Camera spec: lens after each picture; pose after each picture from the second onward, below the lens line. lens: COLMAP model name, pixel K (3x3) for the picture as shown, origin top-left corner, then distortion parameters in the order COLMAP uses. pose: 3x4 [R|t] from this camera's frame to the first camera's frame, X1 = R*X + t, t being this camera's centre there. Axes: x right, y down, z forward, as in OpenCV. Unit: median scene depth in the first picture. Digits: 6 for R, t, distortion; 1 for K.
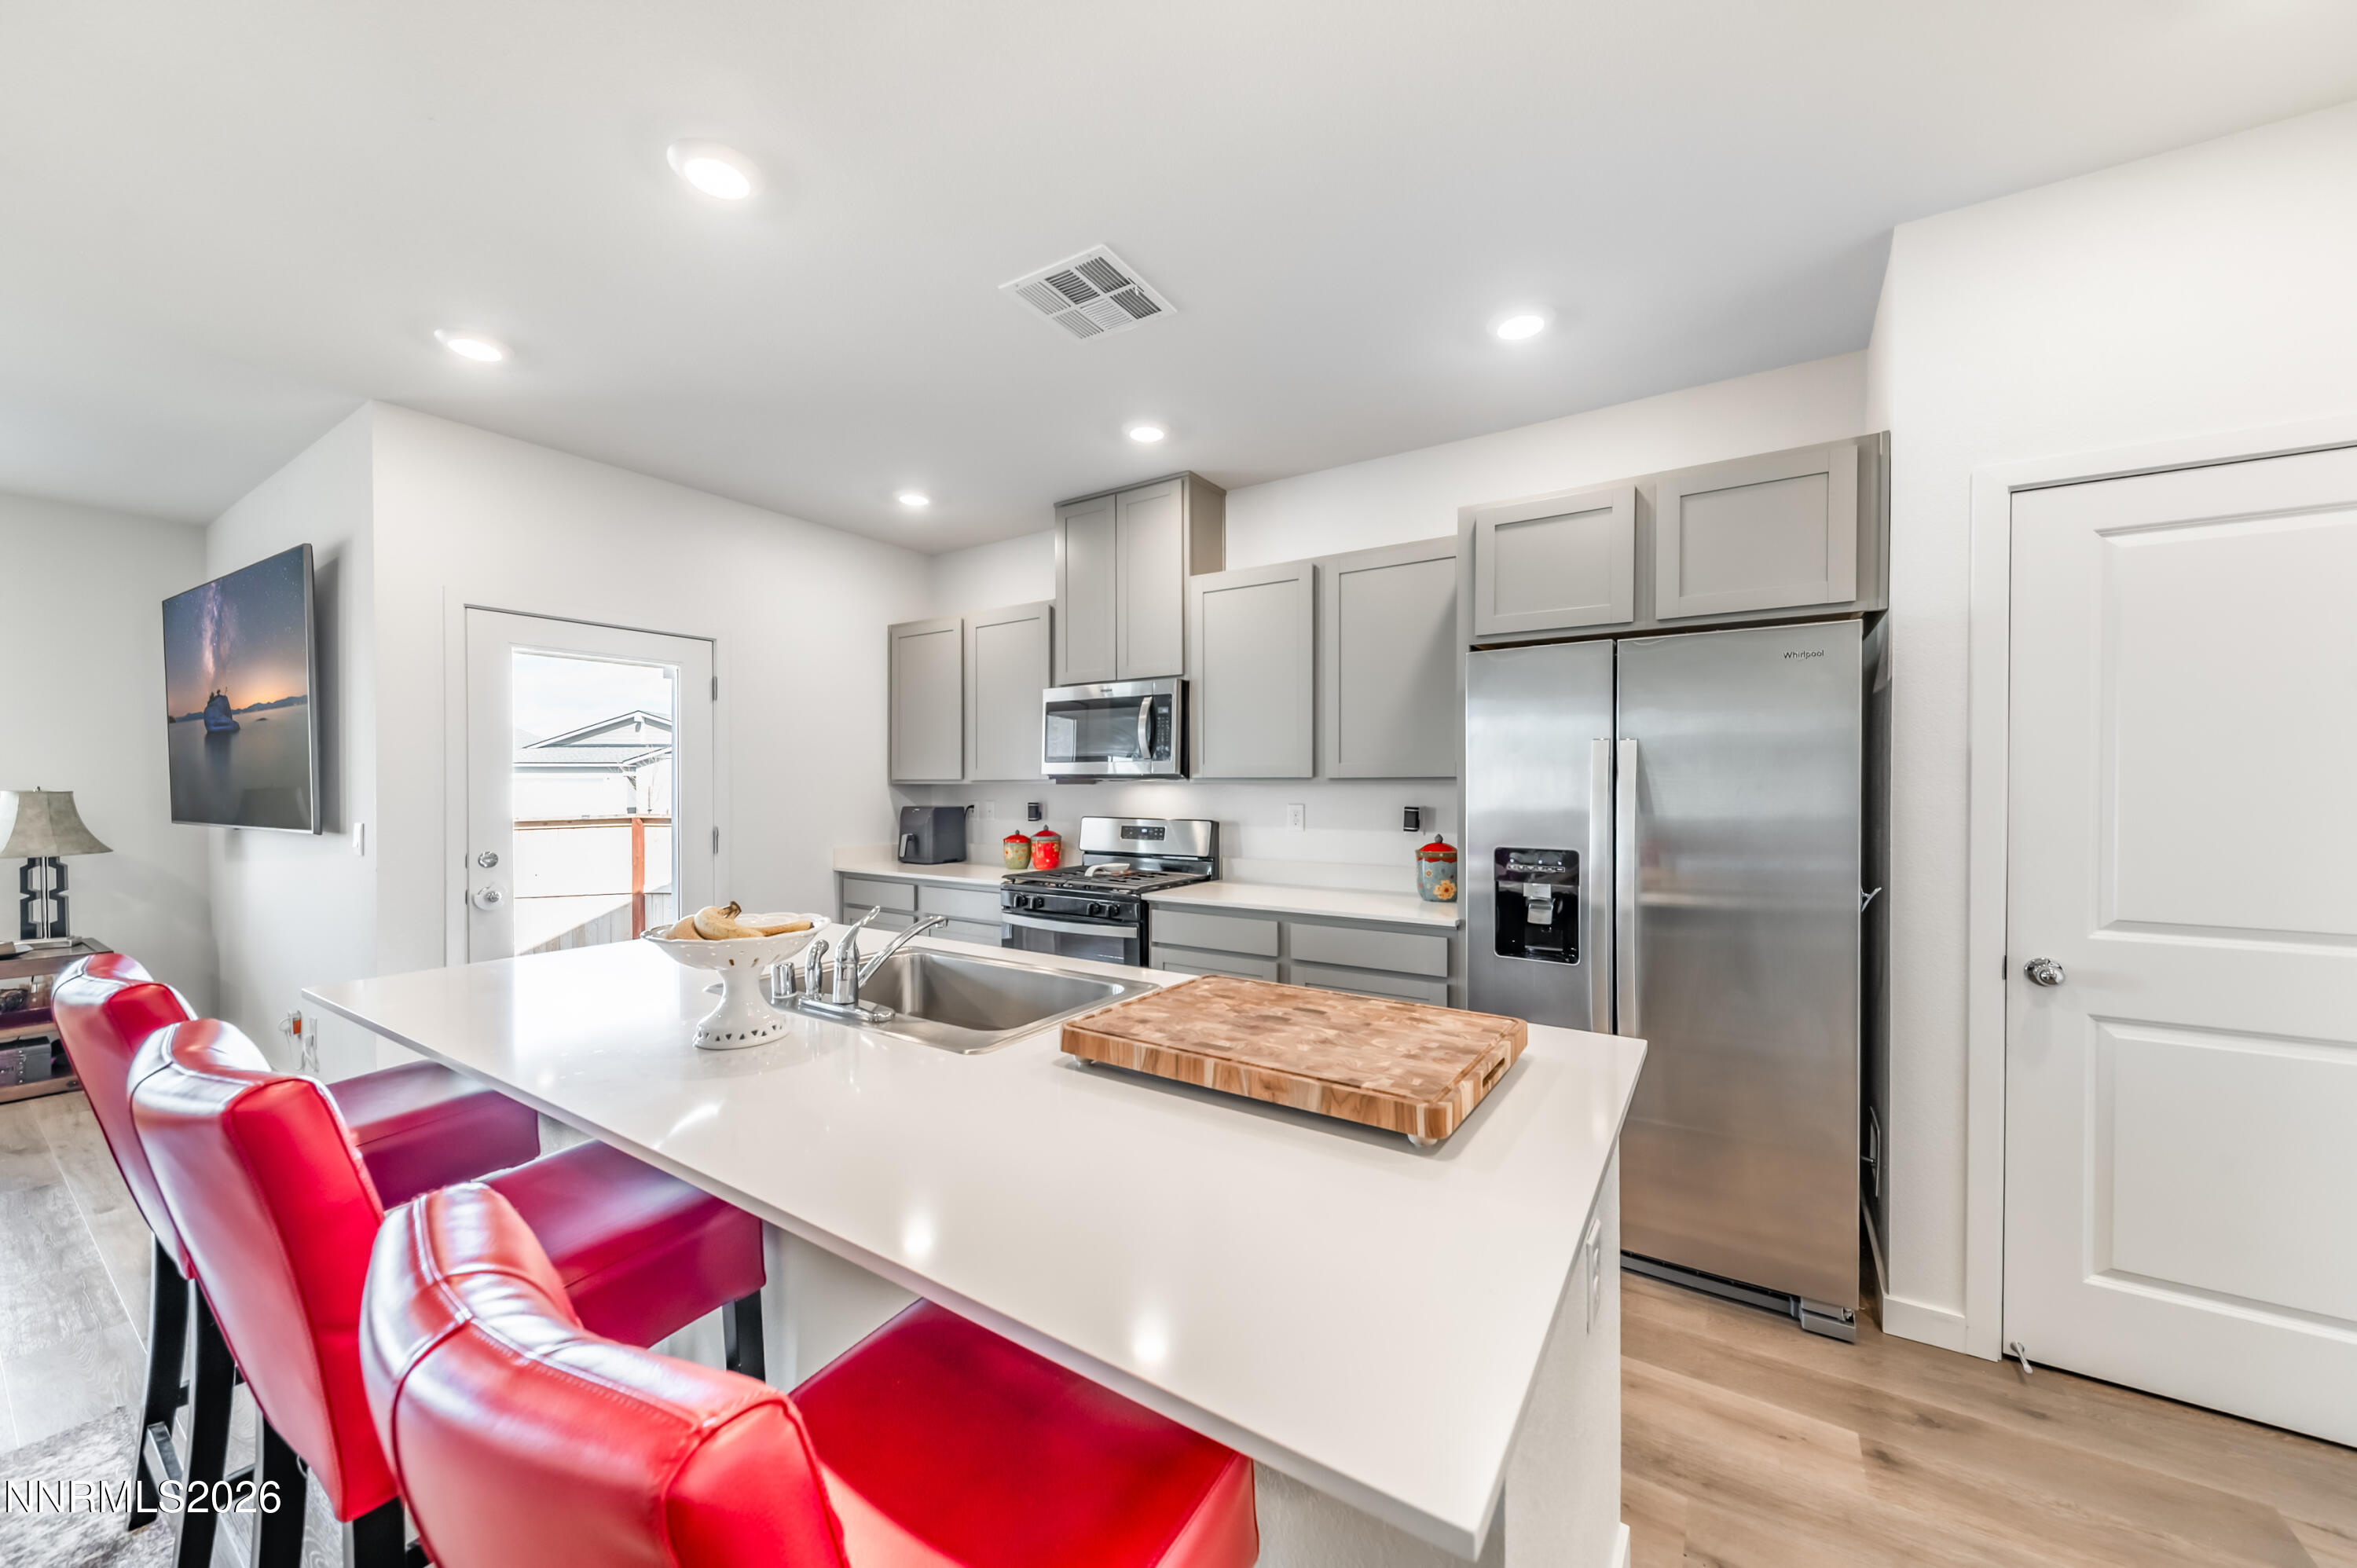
lens RADIAL K [[858.3, 0, 1143.2], [0, 858.3, 789.1], [0, 0, 1]] dist [0.012315, 0.000028]
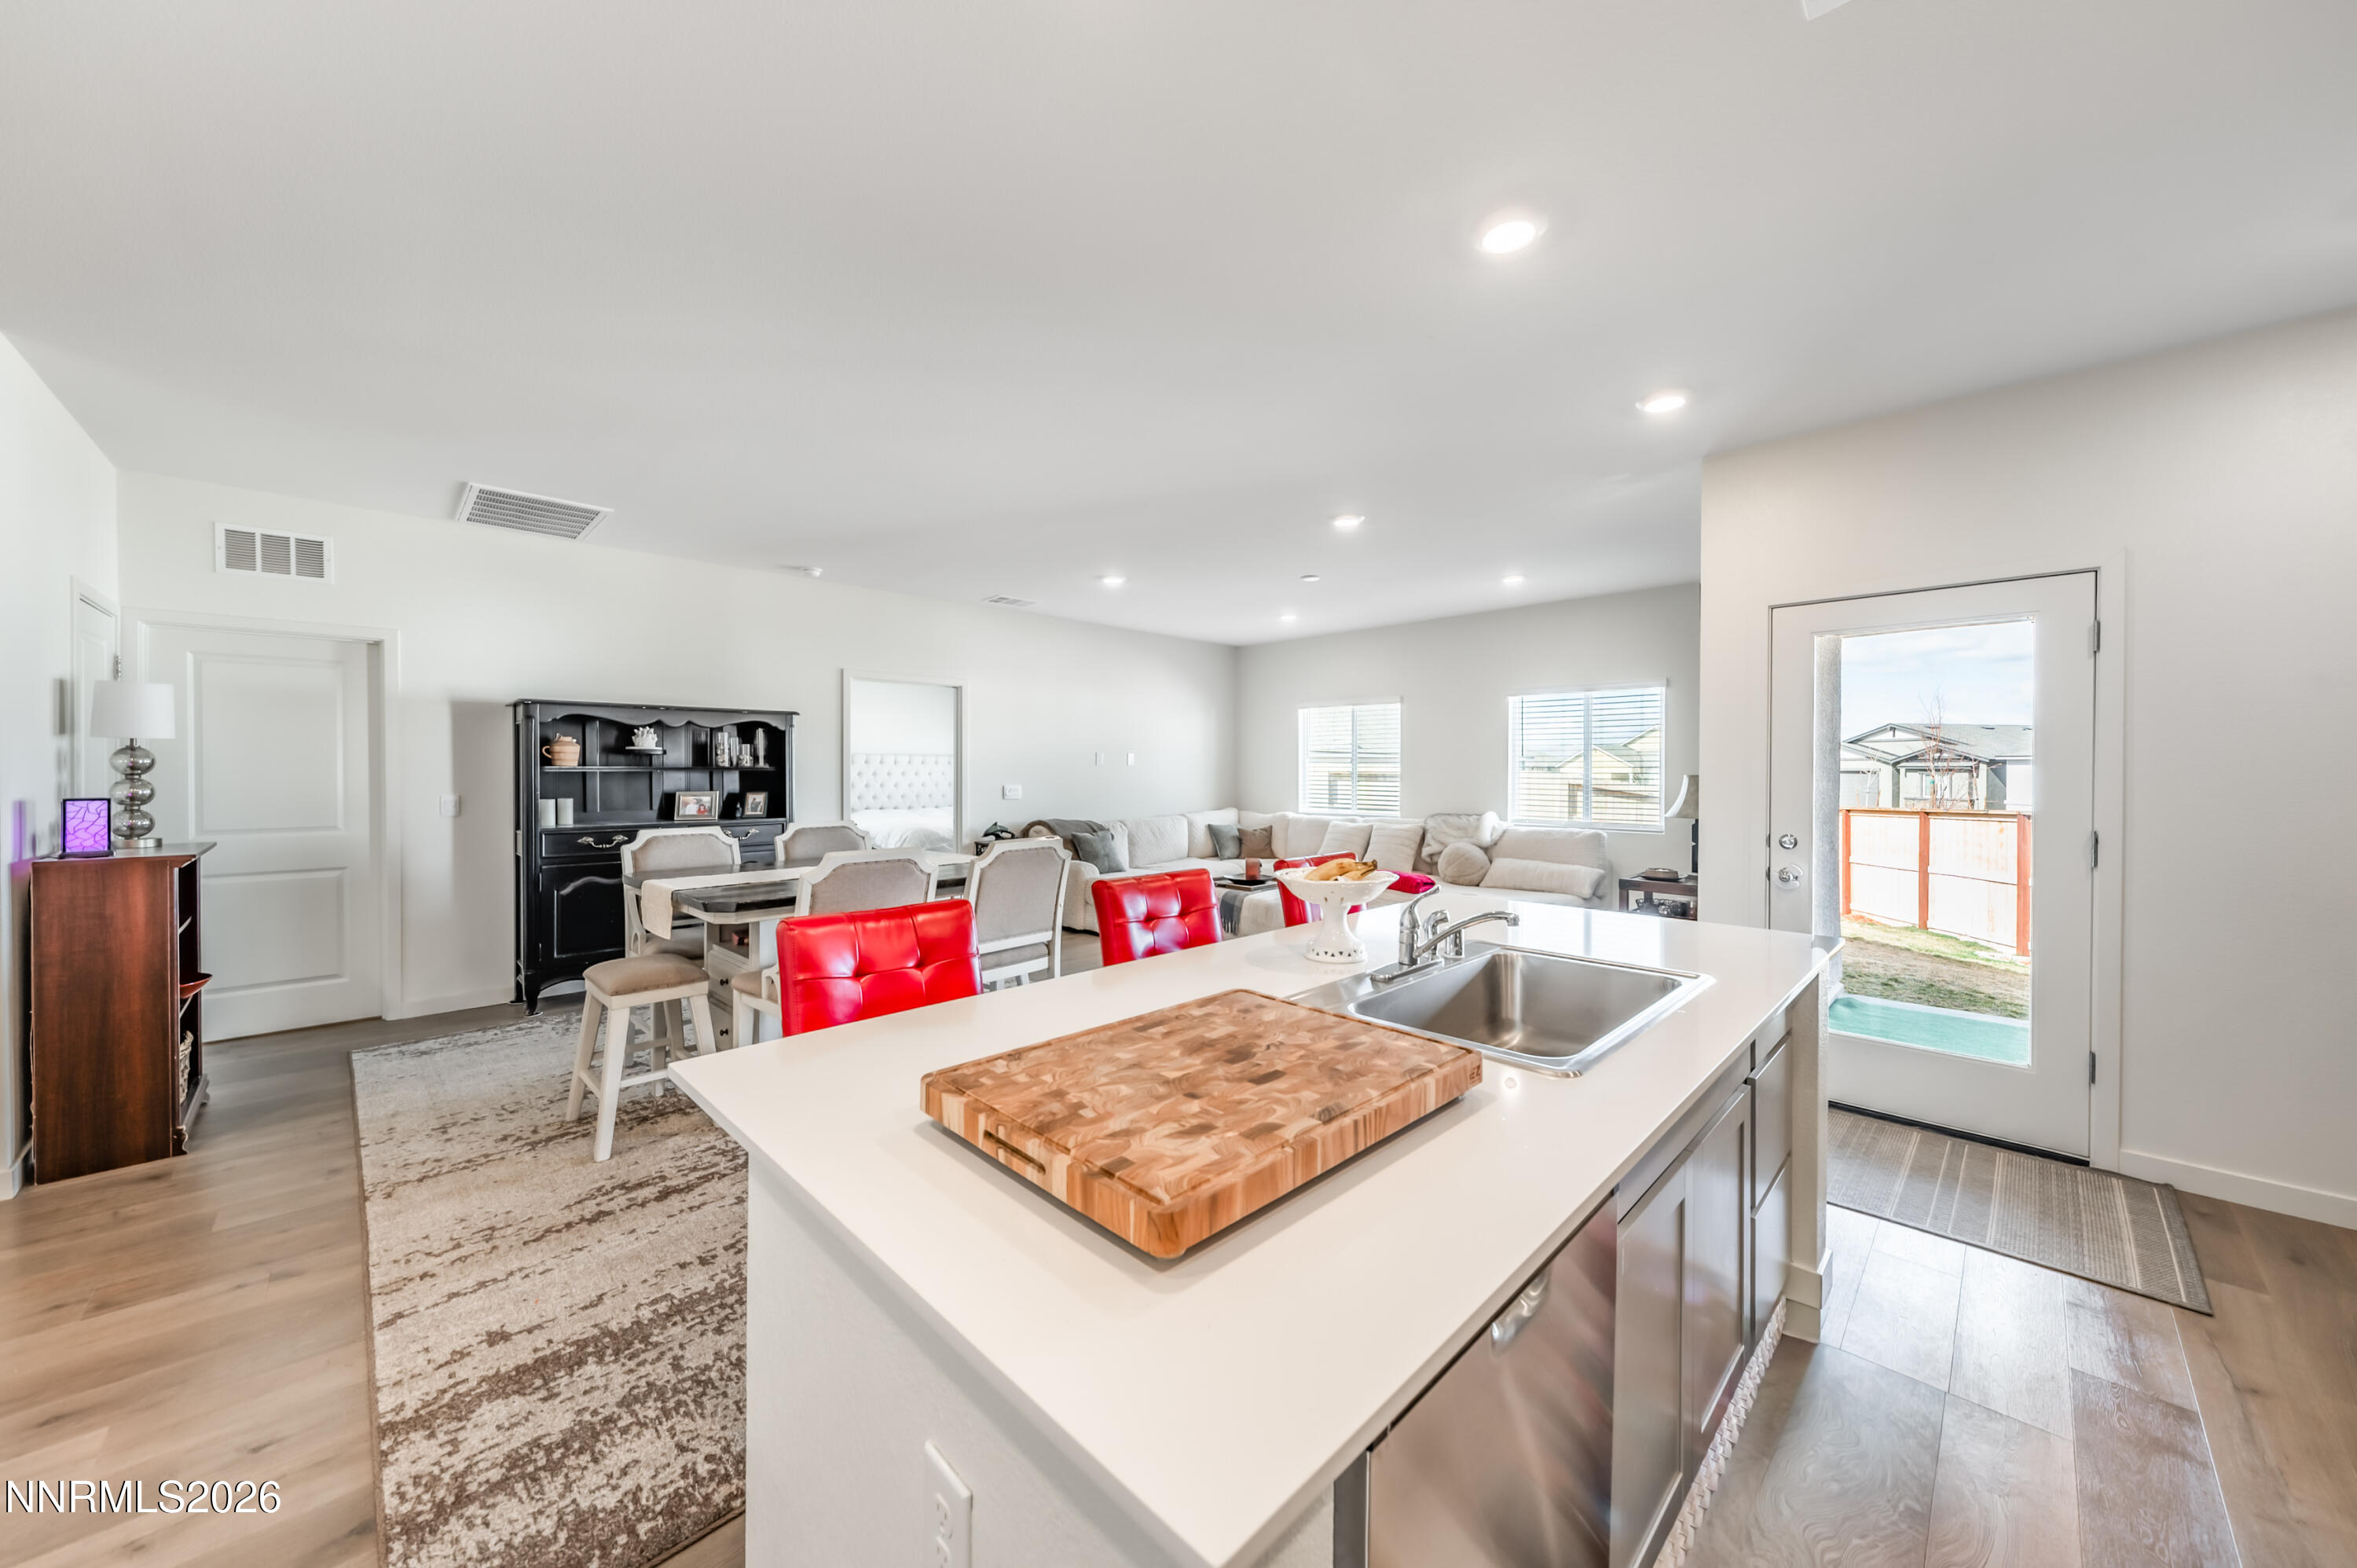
lens RADIAL K [[838.5, 0, 1183.9], [0, 838.5, 773.1], [0, 0, 1]] dist [-0.000547, -0.000069]
pose [[-0.192152, 0.003437, -0.981359, 0.356829], [-0.008651, 0.999949, 0.005196, -0.001367], [0.981327, 0.009488, -0.192113, 0.419590]]
